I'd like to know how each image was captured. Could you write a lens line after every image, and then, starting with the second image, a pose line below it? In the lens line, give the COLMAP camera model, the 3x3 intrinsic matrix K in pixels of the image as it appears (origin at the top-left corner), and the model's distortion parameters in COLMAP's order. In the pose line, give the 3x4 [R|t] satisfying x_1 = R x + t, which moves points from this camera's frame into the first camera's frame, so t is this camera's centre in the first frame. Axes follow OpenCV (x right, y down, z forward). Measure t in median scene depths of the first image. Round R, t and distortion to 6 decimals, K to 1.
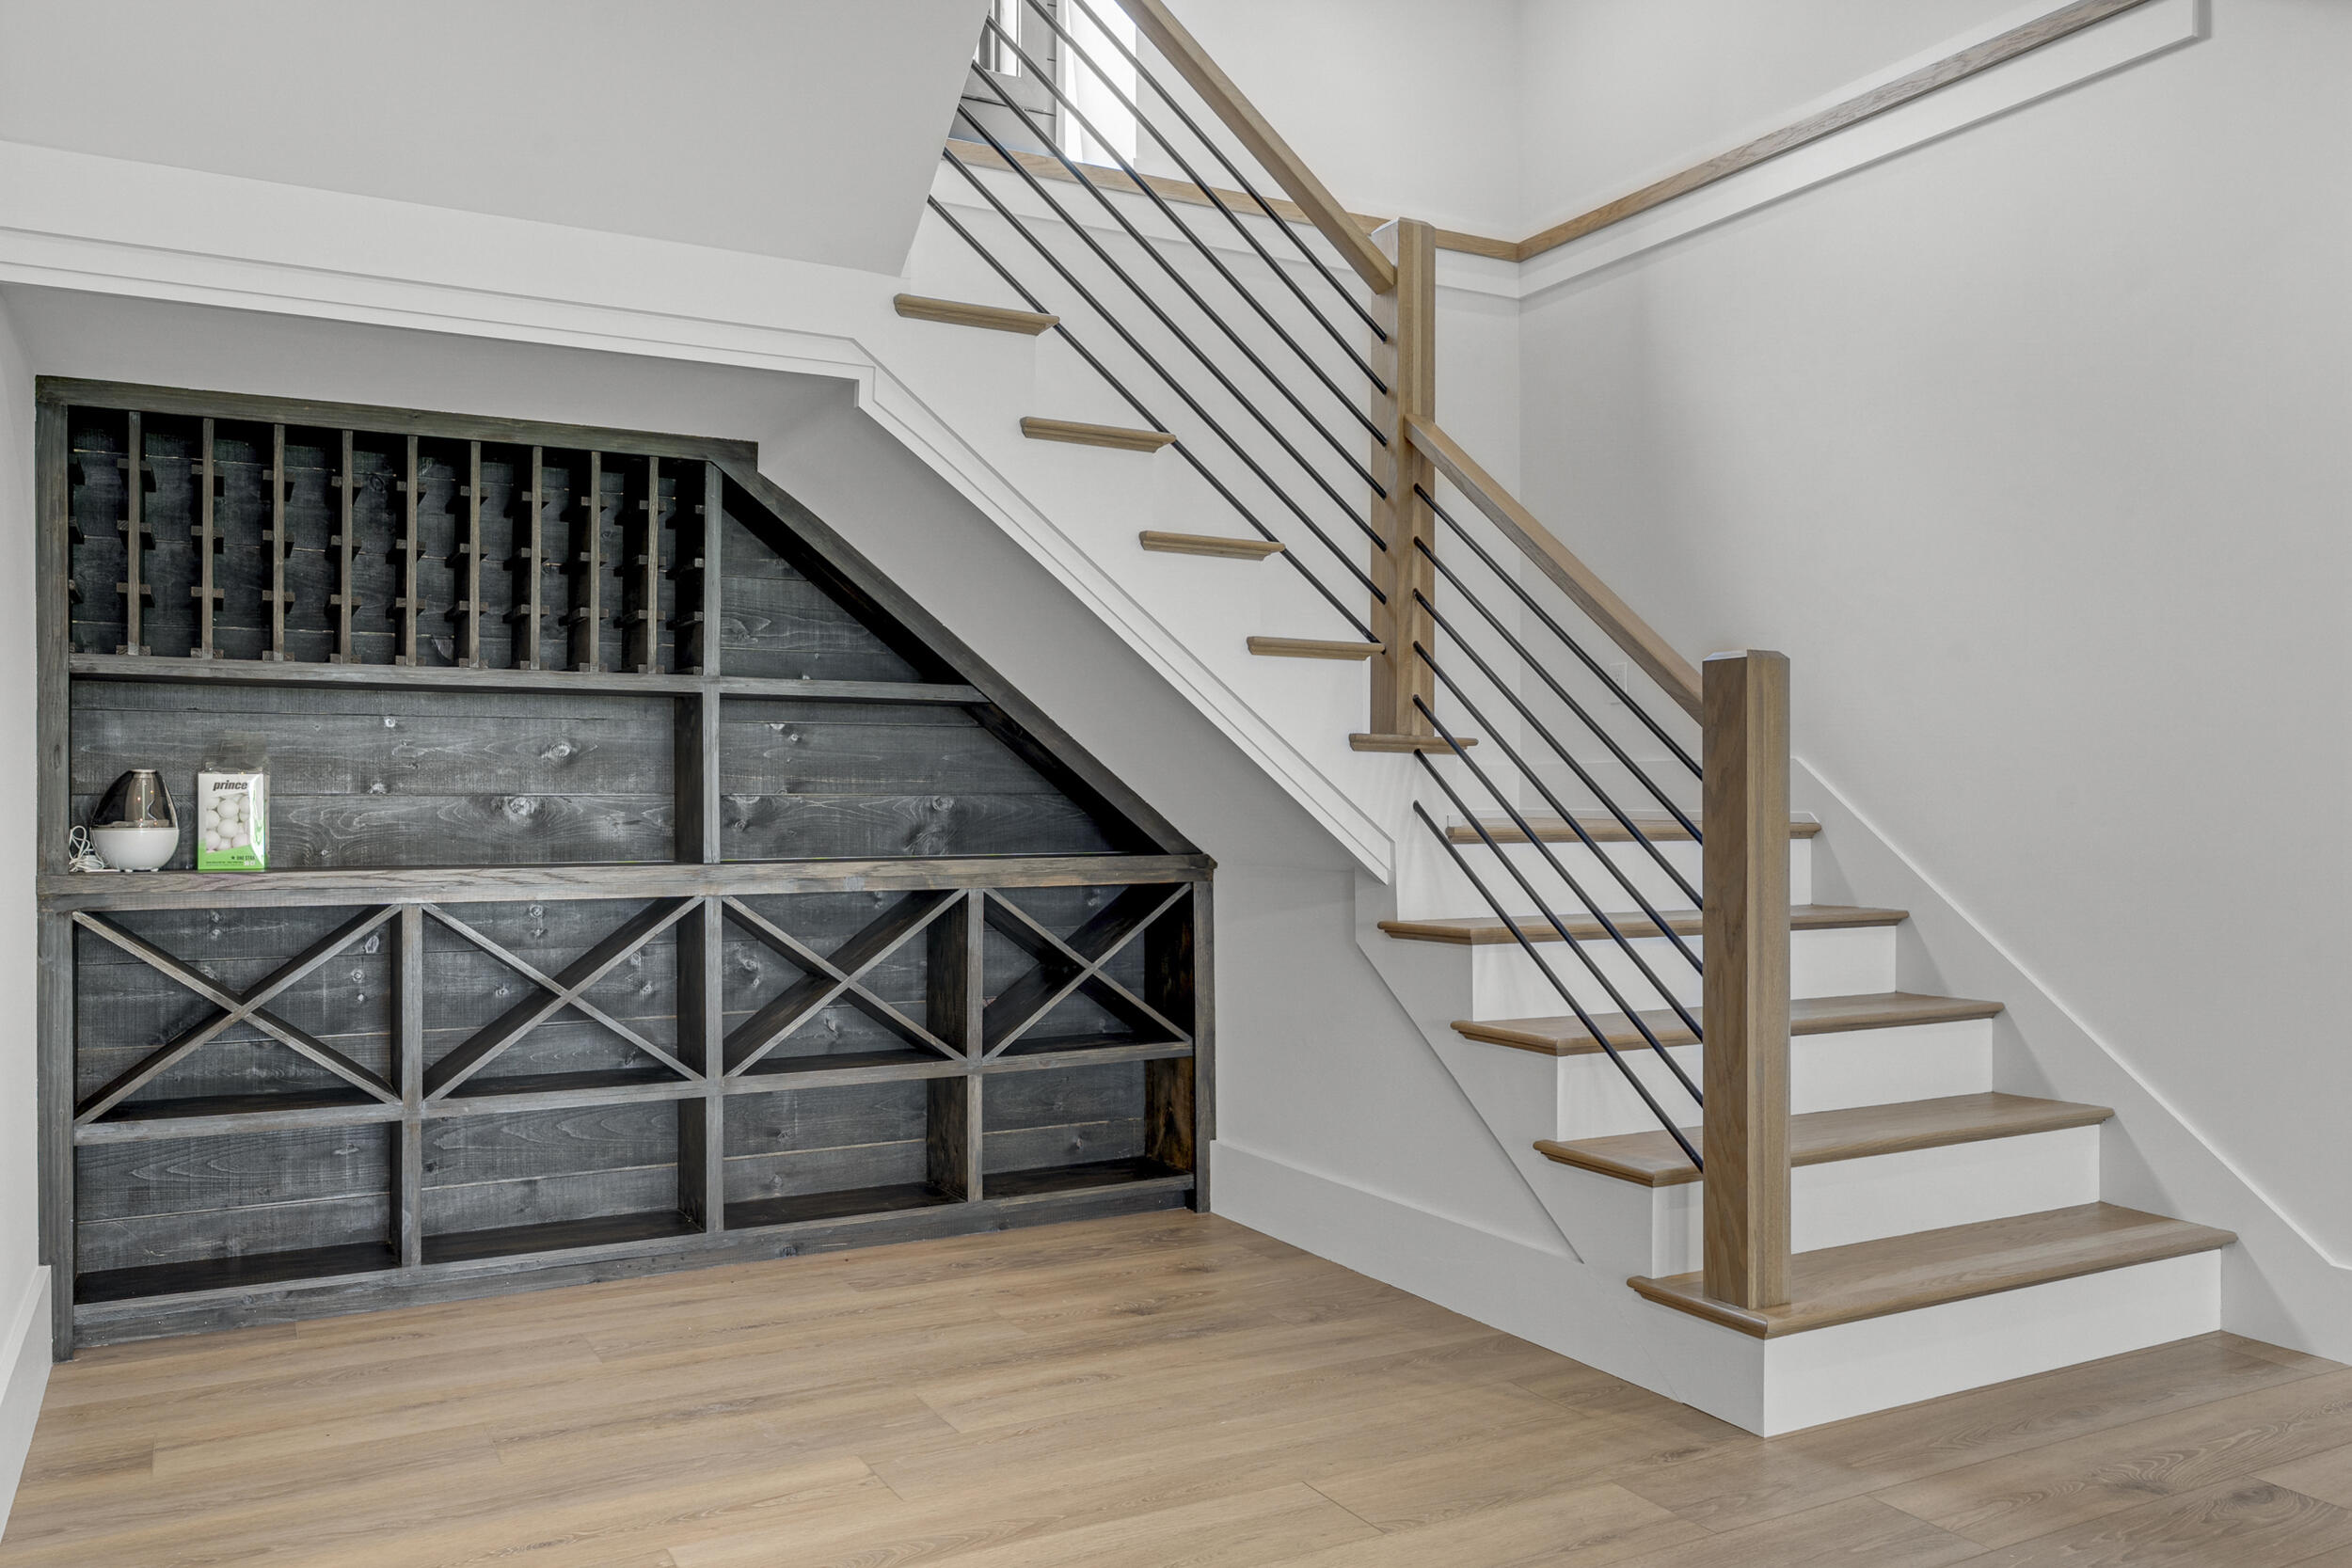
lens RADIAL K [[1766.9, 0, 1179.6], [0, 1766.9, 792.6], [0, 0, 1]] dist [-0.001976, 0.005493]
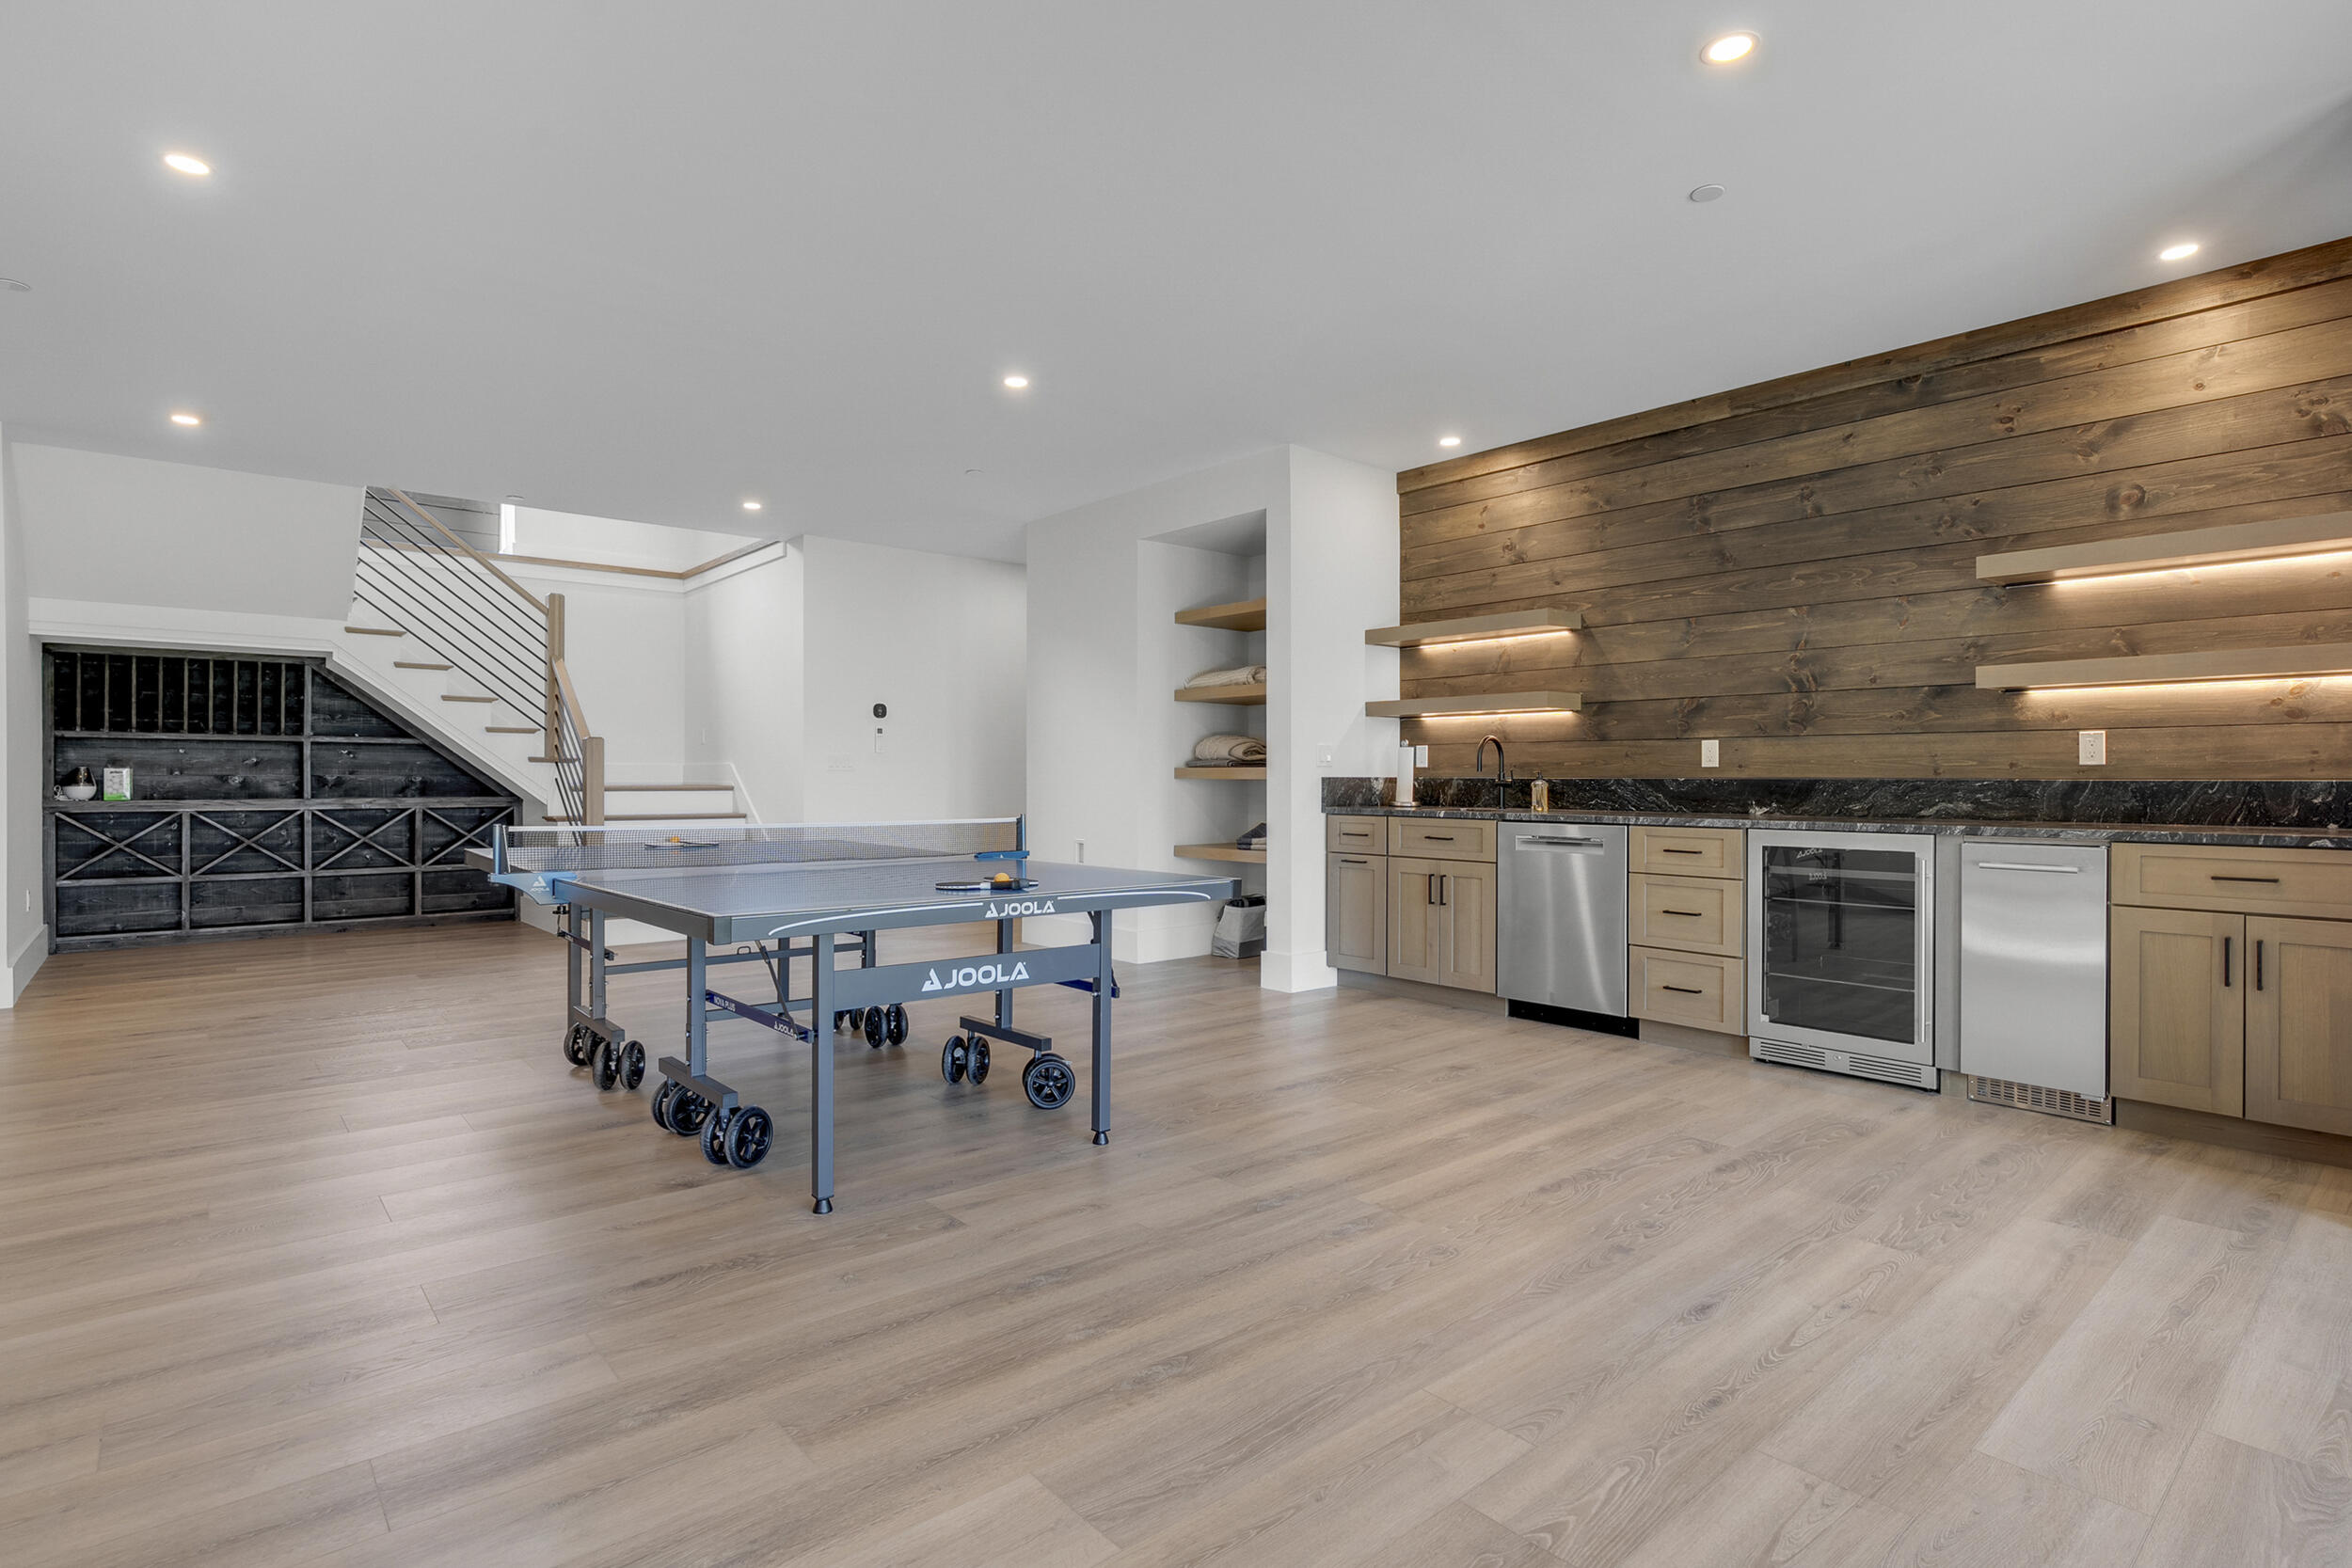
lens RADIAL K [[1175.3, 0, 1168.7], [0, 1175.3, 776.5], [0, 0, 1]] dist [0.006994, -0.000454]
pose [[0.980538, 0.001702, 0.196323, 0.800860], [-0.002036, 0.999997, 0.001503, -0.003267], [-0.196320, -0.001874, 0.980538, -1.287611]]
